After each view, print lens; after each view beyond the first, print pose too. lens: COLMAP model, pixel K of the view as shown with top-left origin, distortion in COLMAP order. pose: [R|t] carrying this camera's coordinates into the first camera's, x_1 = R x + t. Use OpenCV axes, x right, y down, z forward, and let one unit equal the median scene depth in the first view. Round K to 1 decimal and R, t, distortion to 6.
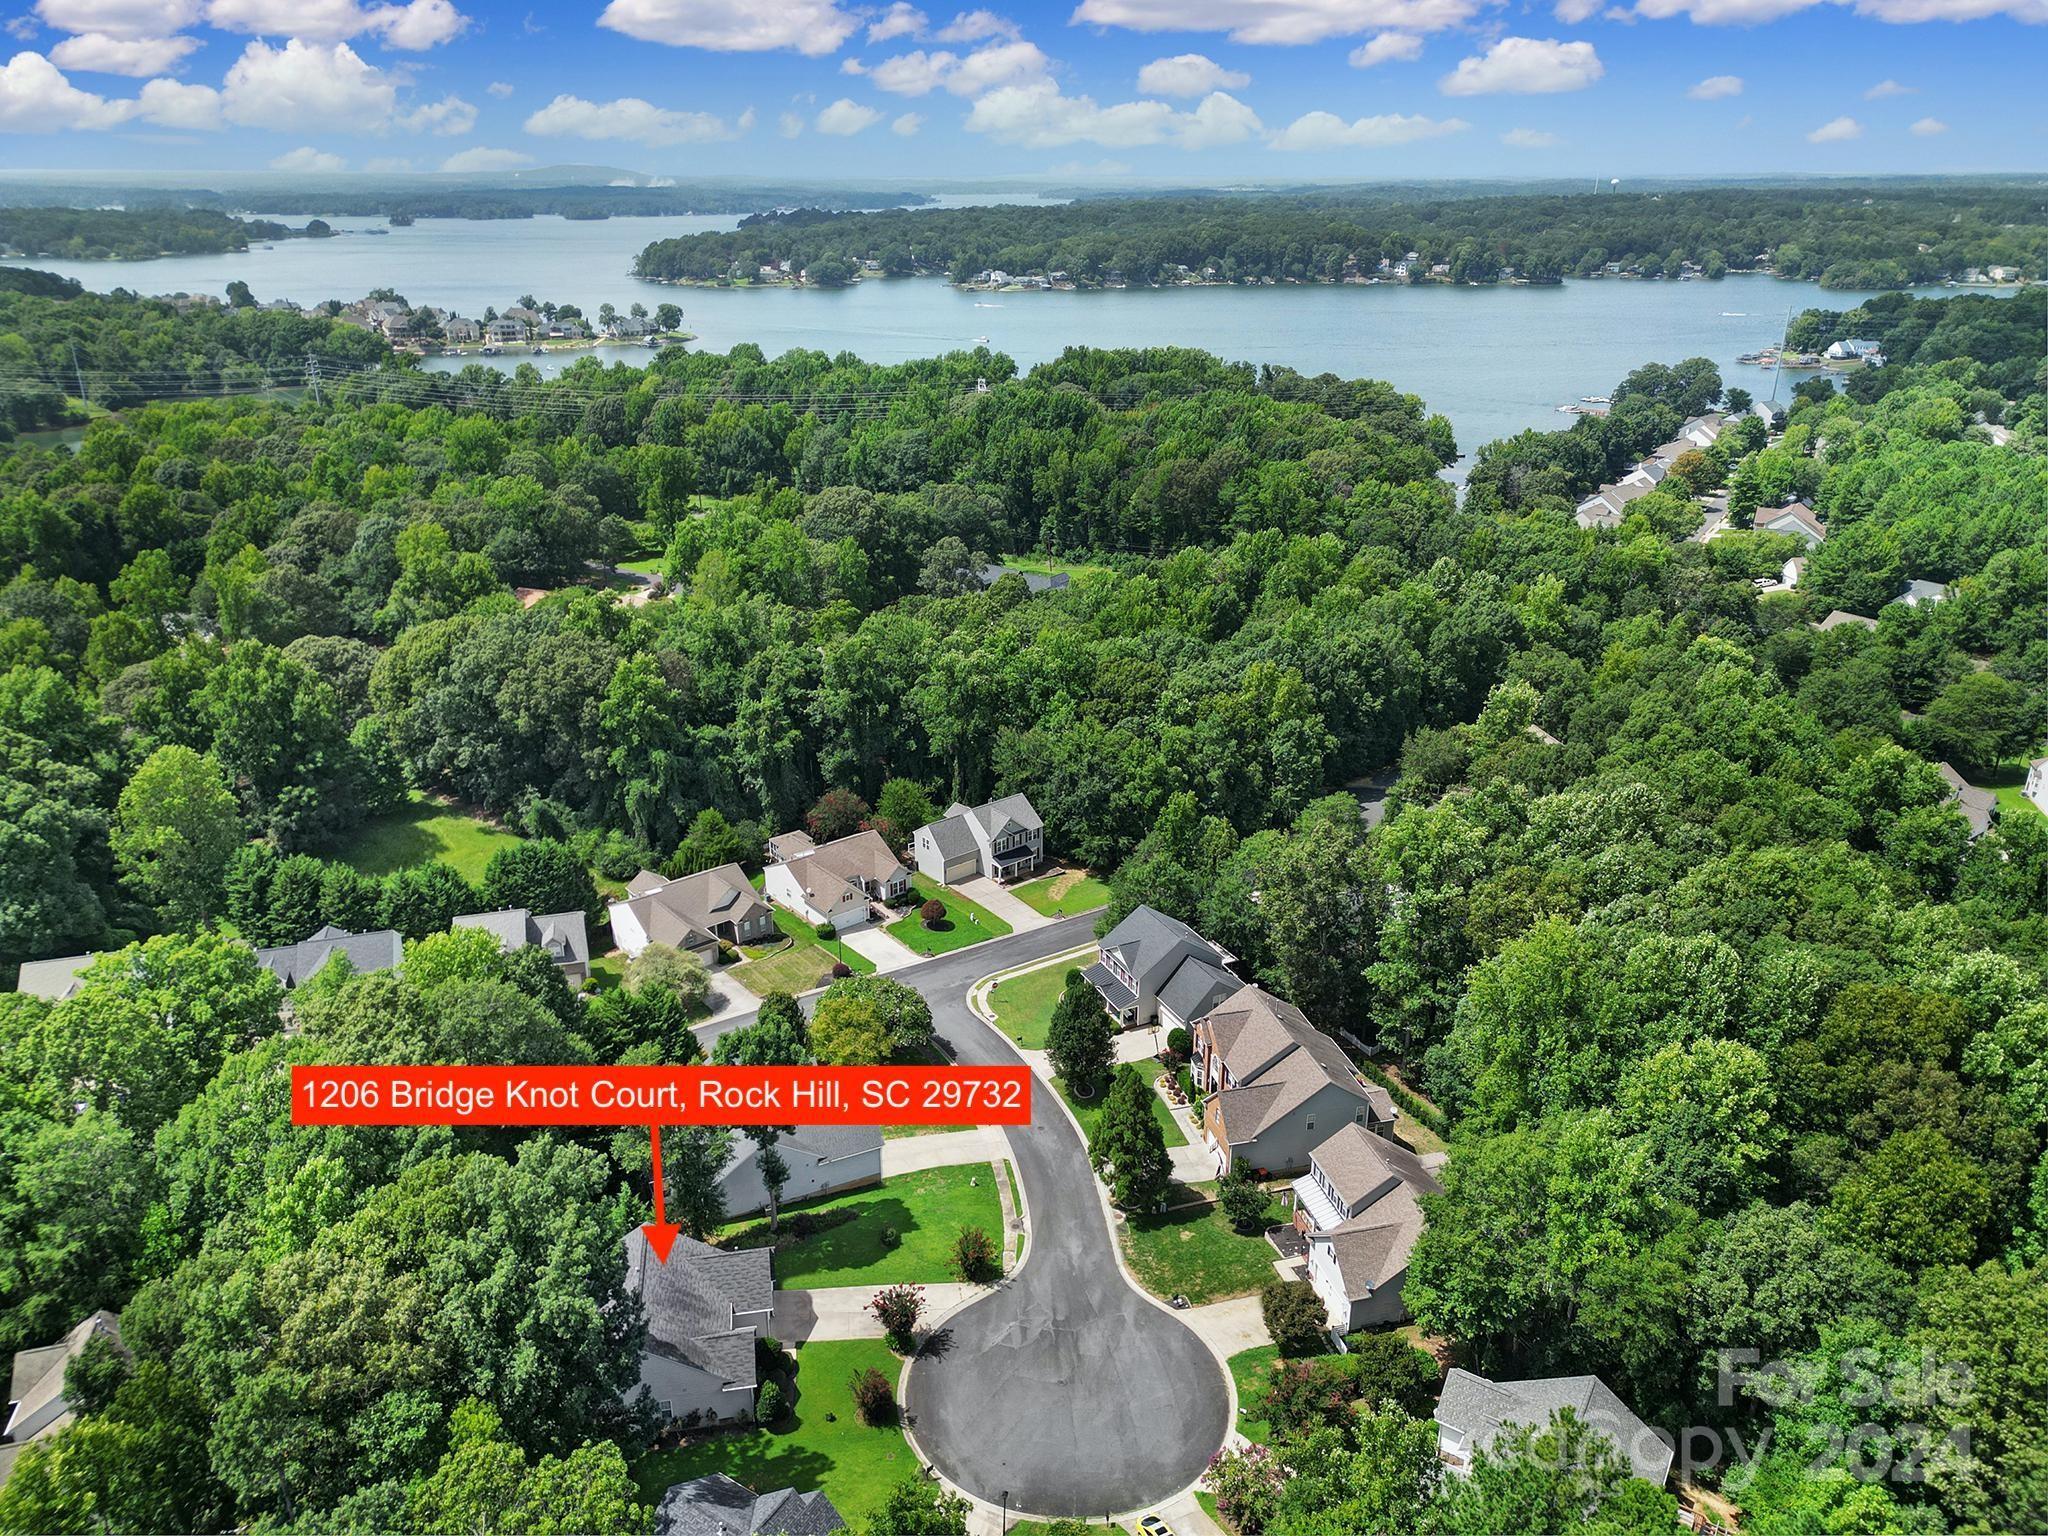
lens RADIAL K [[1439.8, 0, 1017.2], [0, 1439.8, 768.9], [0, 0, 1]] dist [0.074172, -0.082542]
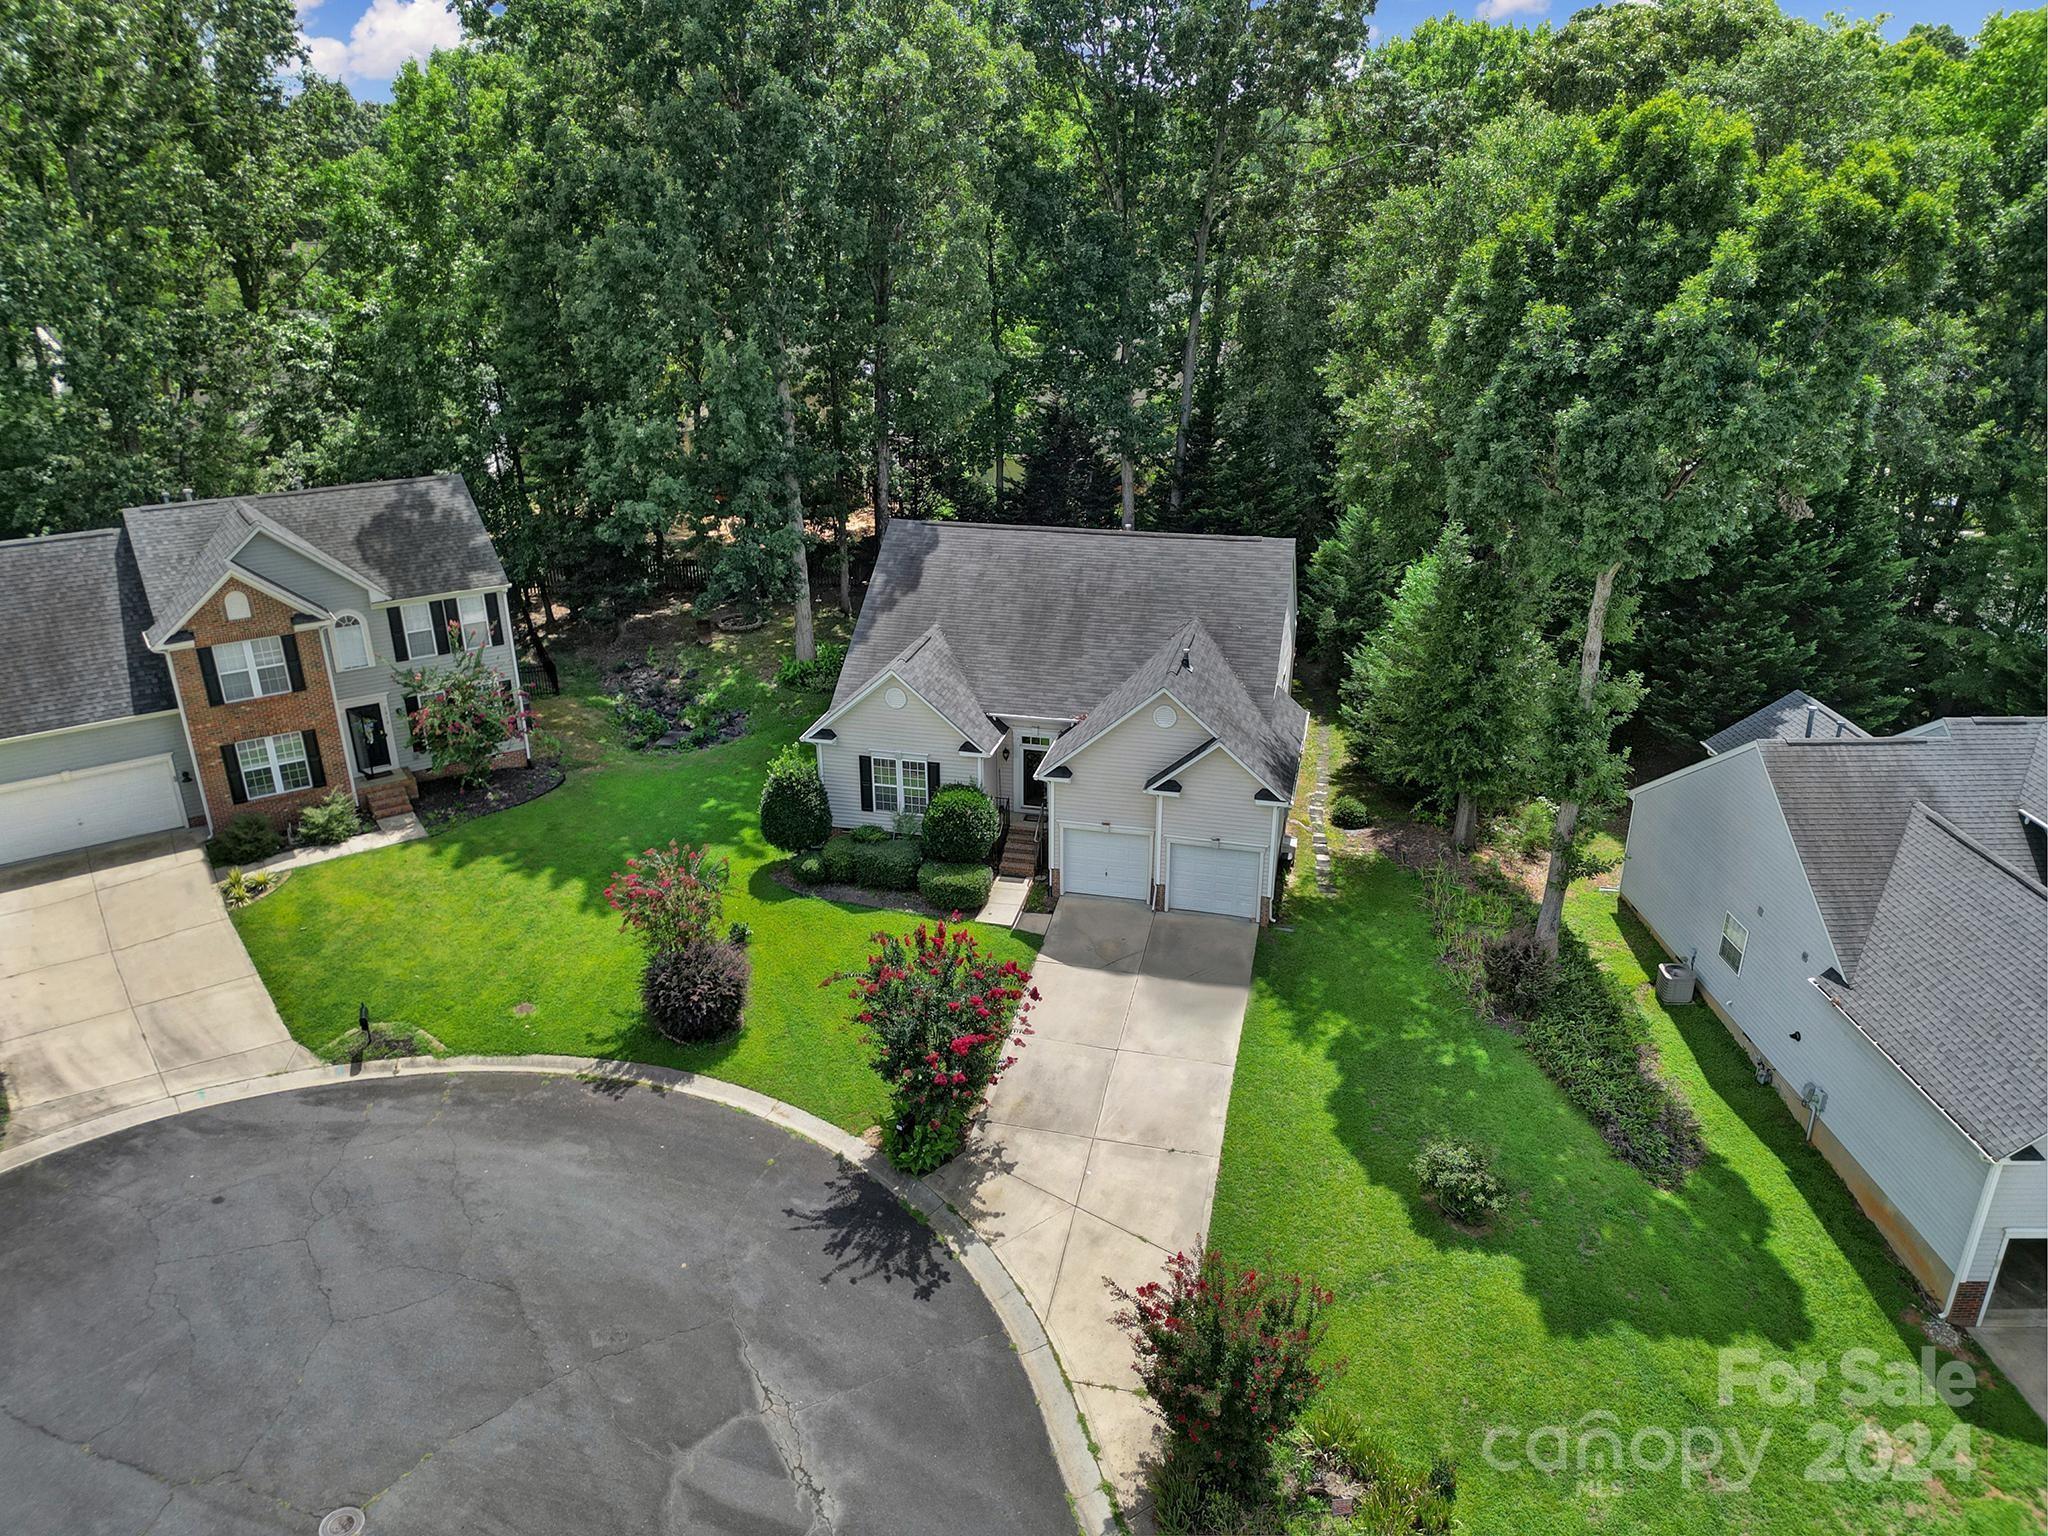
lens RADIAL K [[1446.7, 0, 1024.0], [0, 1446.7, 768.0], [0, 0, 1]] dist [0.024447, -0.001093]
pose [[-0.400324, 0.359171, -0.843052, 0.067554], [-0.347258, 0.791914, 0.502279, 0.100967], [0.848029, 0.493831, -0.192297, 0.553879]]
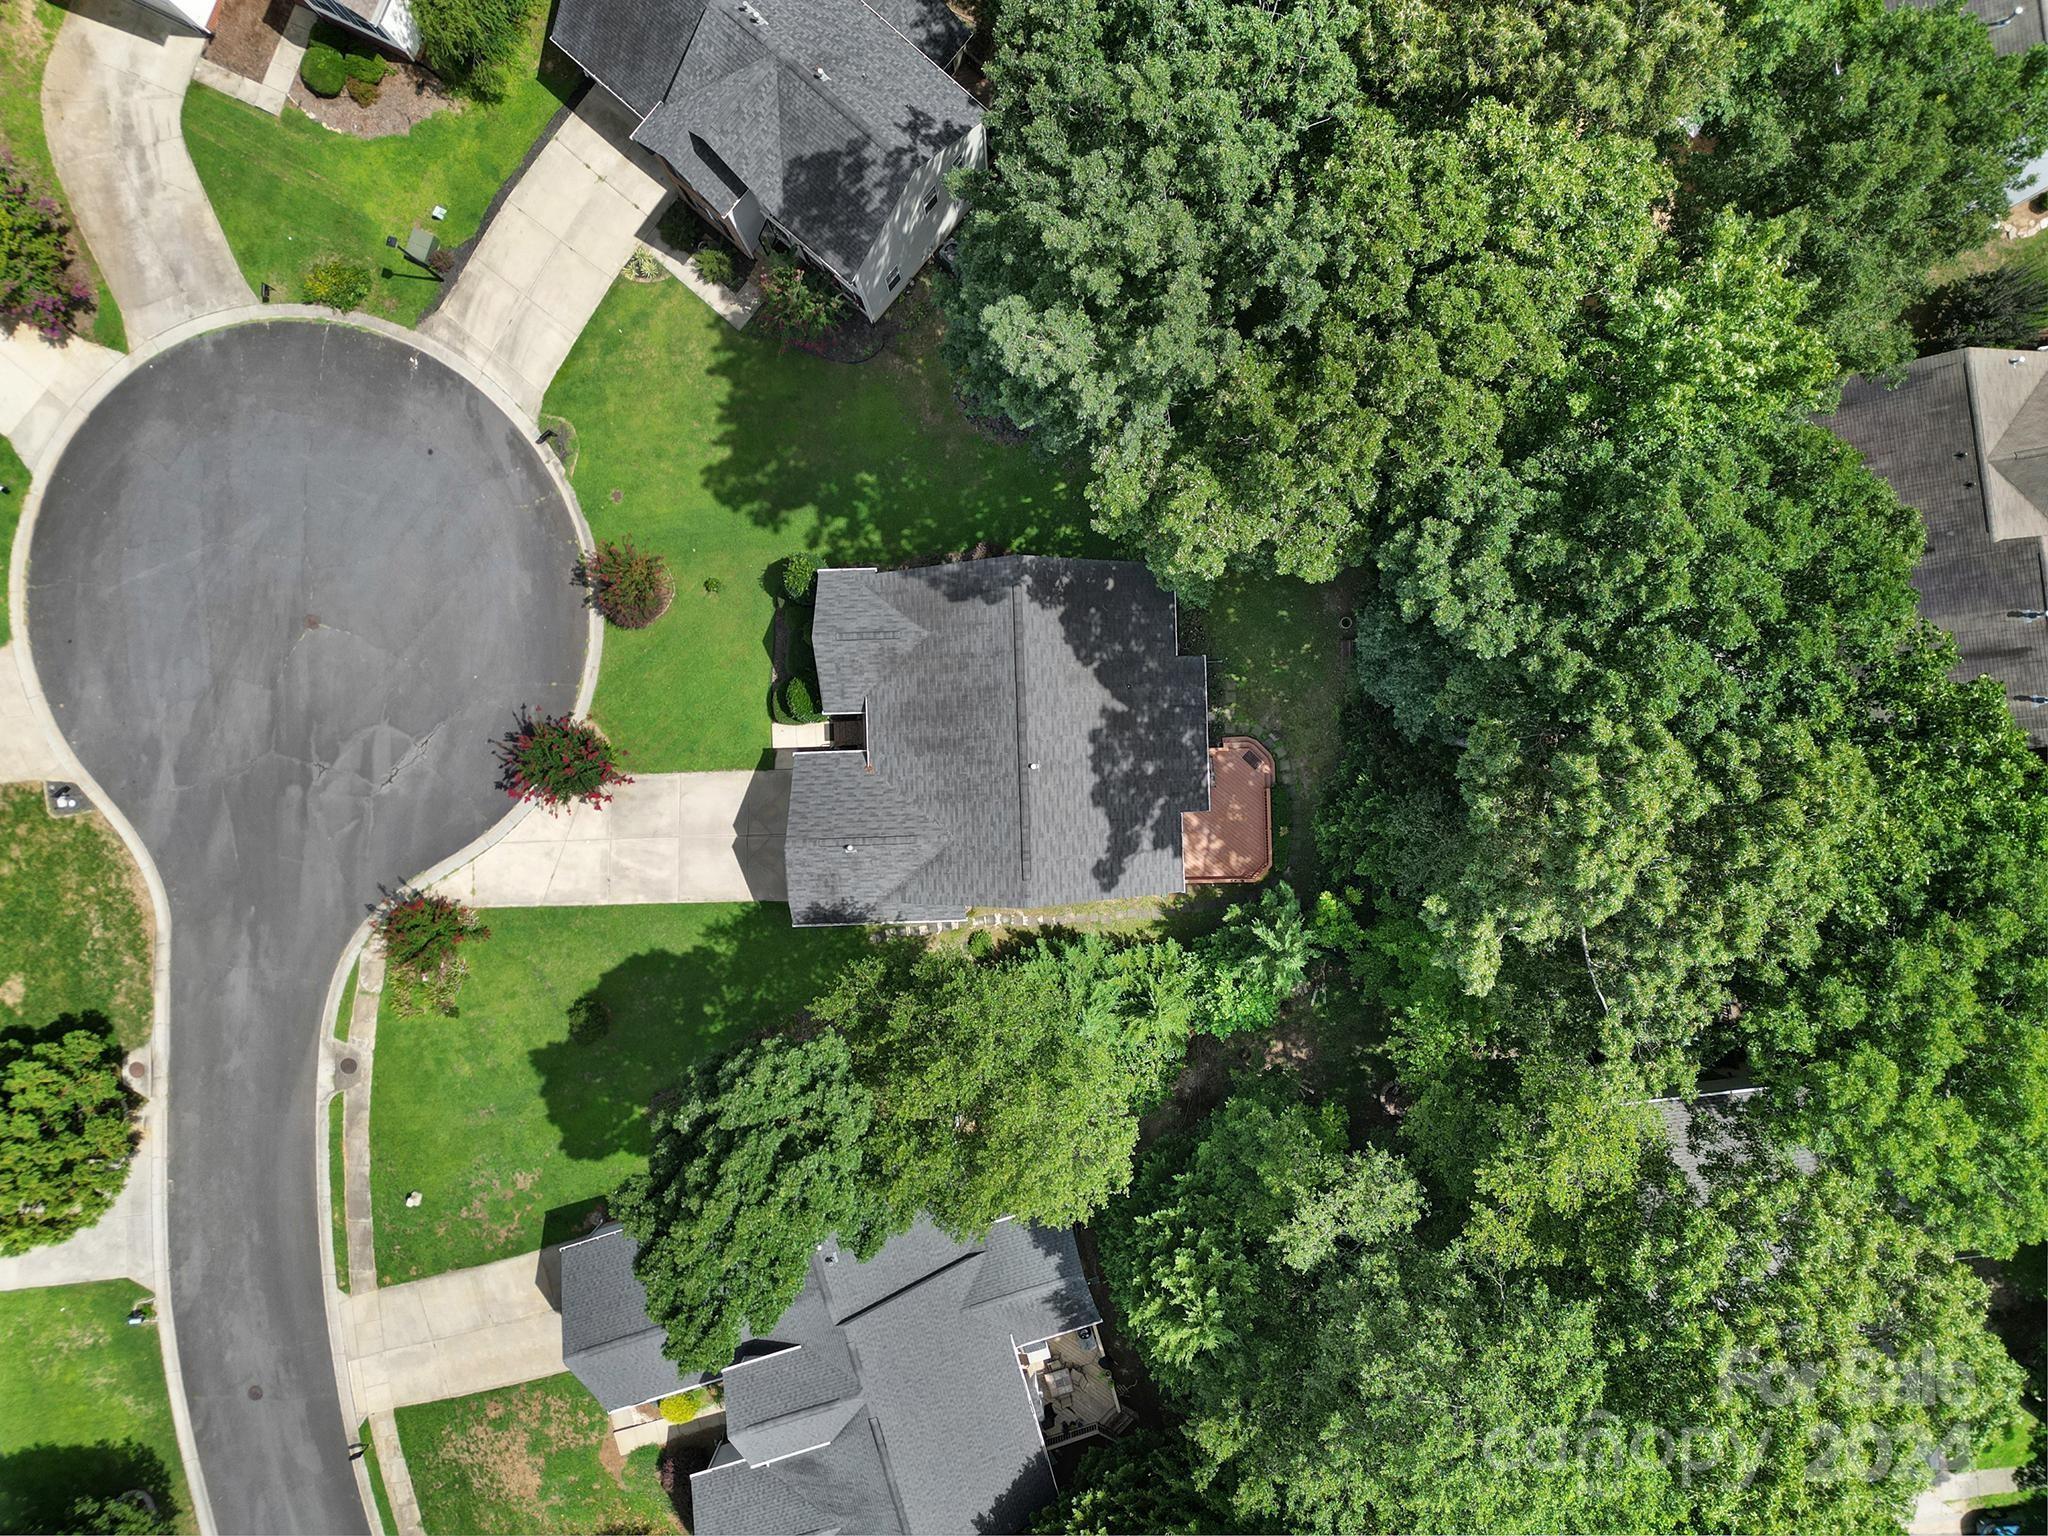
lens RADIAL K [[1439.8, 0, 1017.2], [0, 1439.8, 768.9], [0, 0, 1]] dist [0.074172, -0.082542]
pose [[-0.990320, -0.138472, 0.009607, -0.132269], [0.063165, -0.387941, 0.919517, -0.055372], [-0.123601, 0.911223, 0.392932, 0.411082]]
